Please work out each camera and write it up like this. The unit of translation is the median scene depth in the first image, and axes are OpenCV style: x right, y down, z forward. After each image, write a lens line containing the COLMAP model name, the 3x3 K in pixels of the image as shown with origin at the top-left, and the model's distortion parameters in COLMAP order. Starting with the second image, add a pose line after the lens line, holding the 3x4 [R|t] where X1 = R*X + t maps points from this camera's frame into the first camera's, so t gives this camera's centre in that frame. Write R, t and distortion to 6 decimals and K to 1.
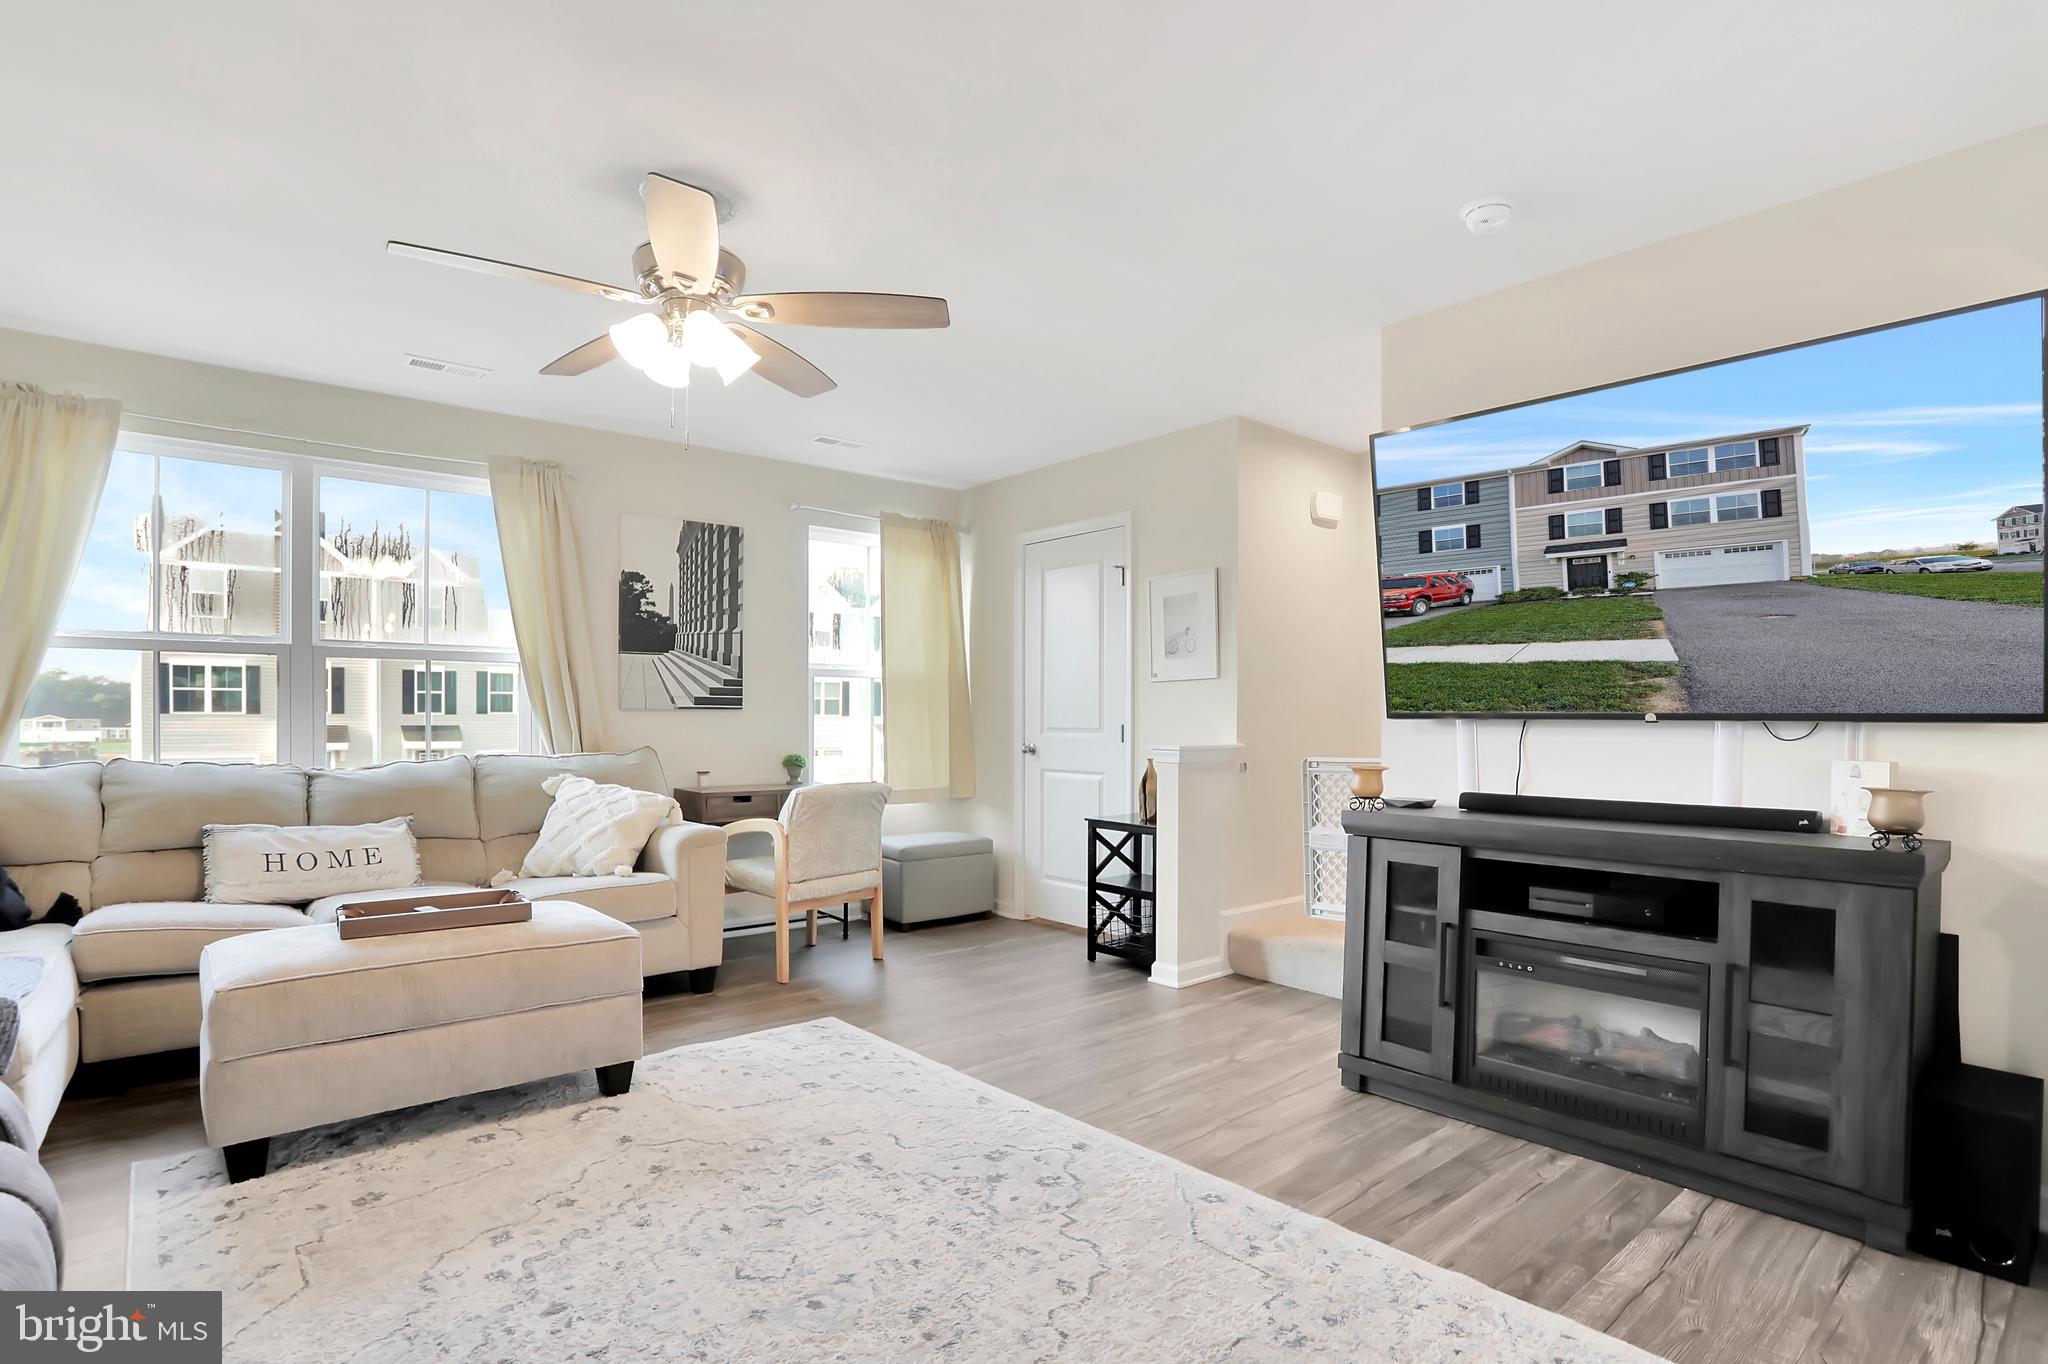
lens RADIAL K [[1012.1, 0, 983.3], [0, 1012.1, 726.8], [0, 0, 1]] dist [-0.055241, 0.017512]
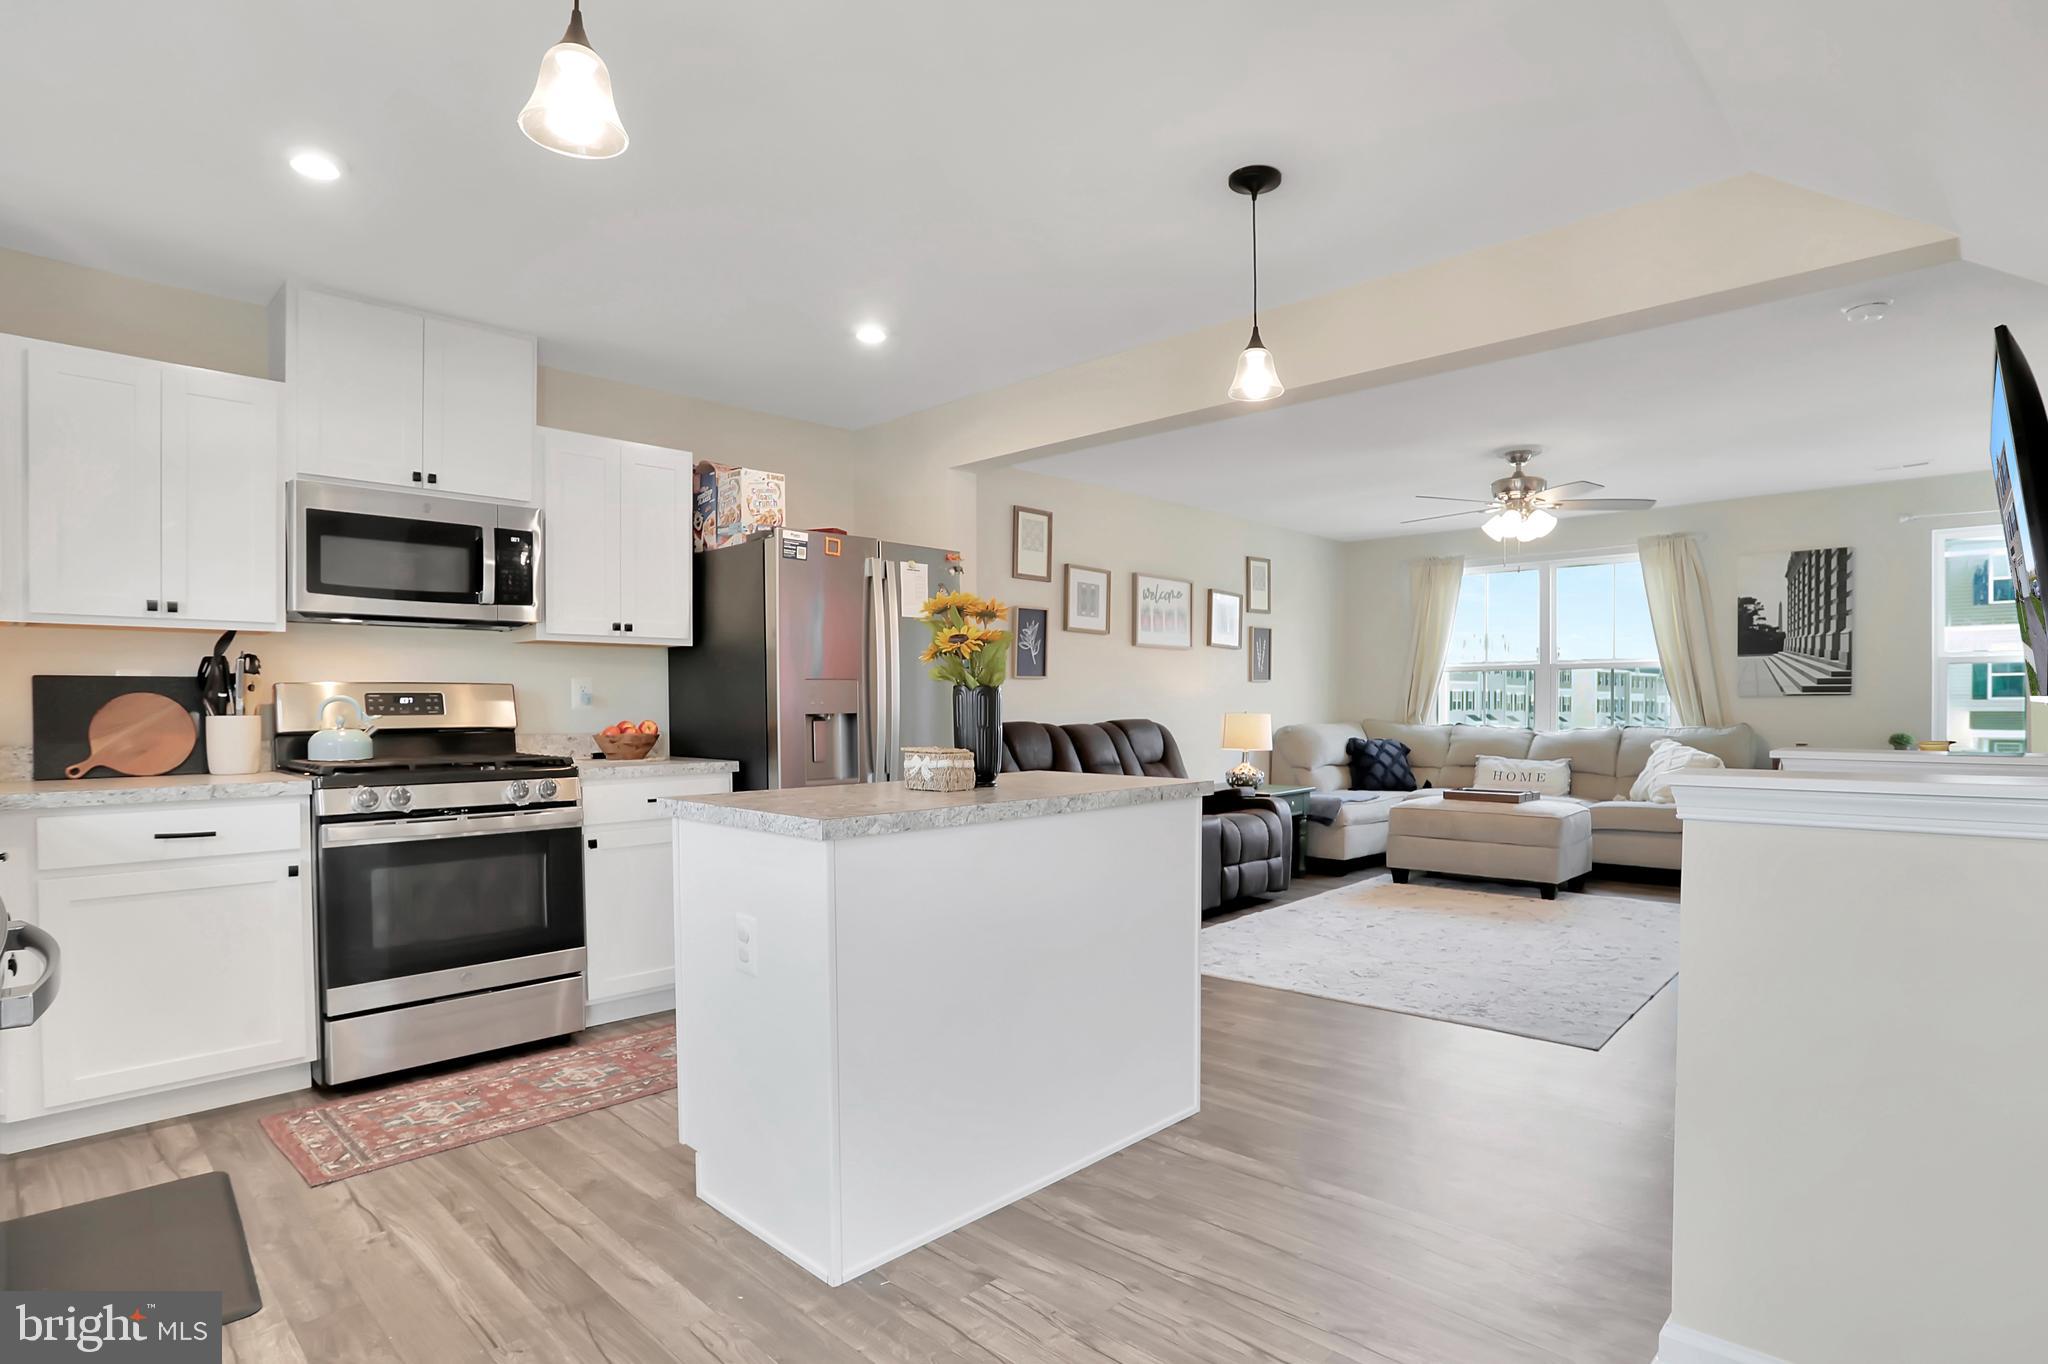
lens RADIAL K [[1062.4, 0, 1016.3], [0, 1062.4, 713.2], [0, 0, 1]] dist [-0.004206, 0.000661]
pose [[0.091888, 0.005458, -0.995754, 1.705605], [-0.004008, 0.999979, 0.005111, 0.003574], [0.995761, 0.003522, 0.091908, -0.227904]]
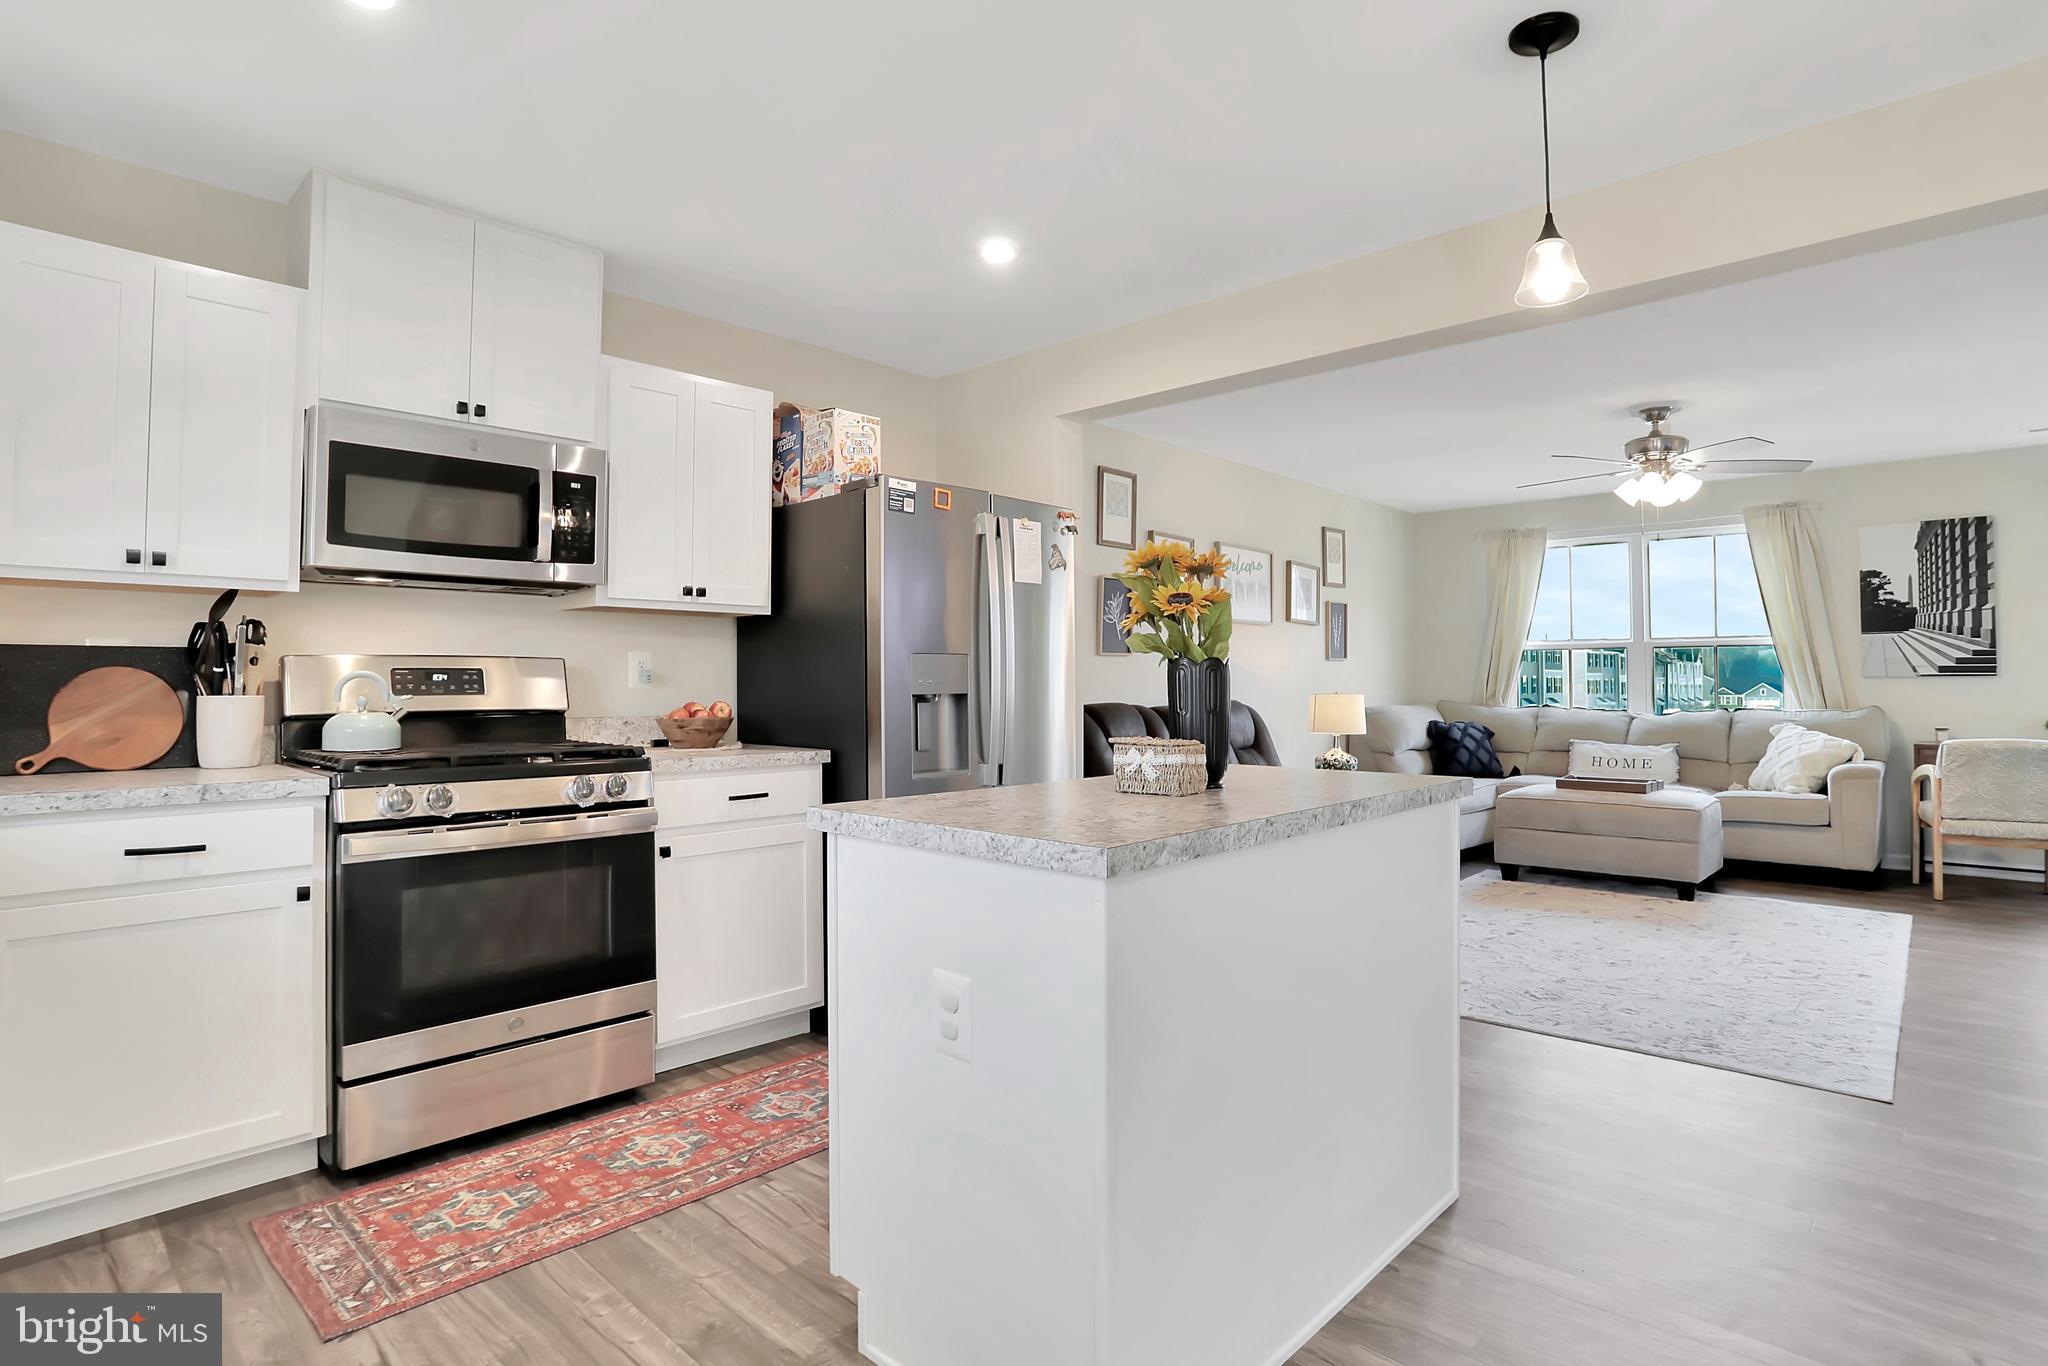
lens RADIAL K [[1052.4, 0, 1021.4], [0, 1052.4, 651.5], [0, 0, 1]] dist [-0.010983, 0.006924]
pose [[0.109624, -0.034282, -0.993382, 1.457197], [-0.005611, 0.999368, -0.035107, 0.005498], [0.993957, 0.009422, 0.109362, -0.389892]]
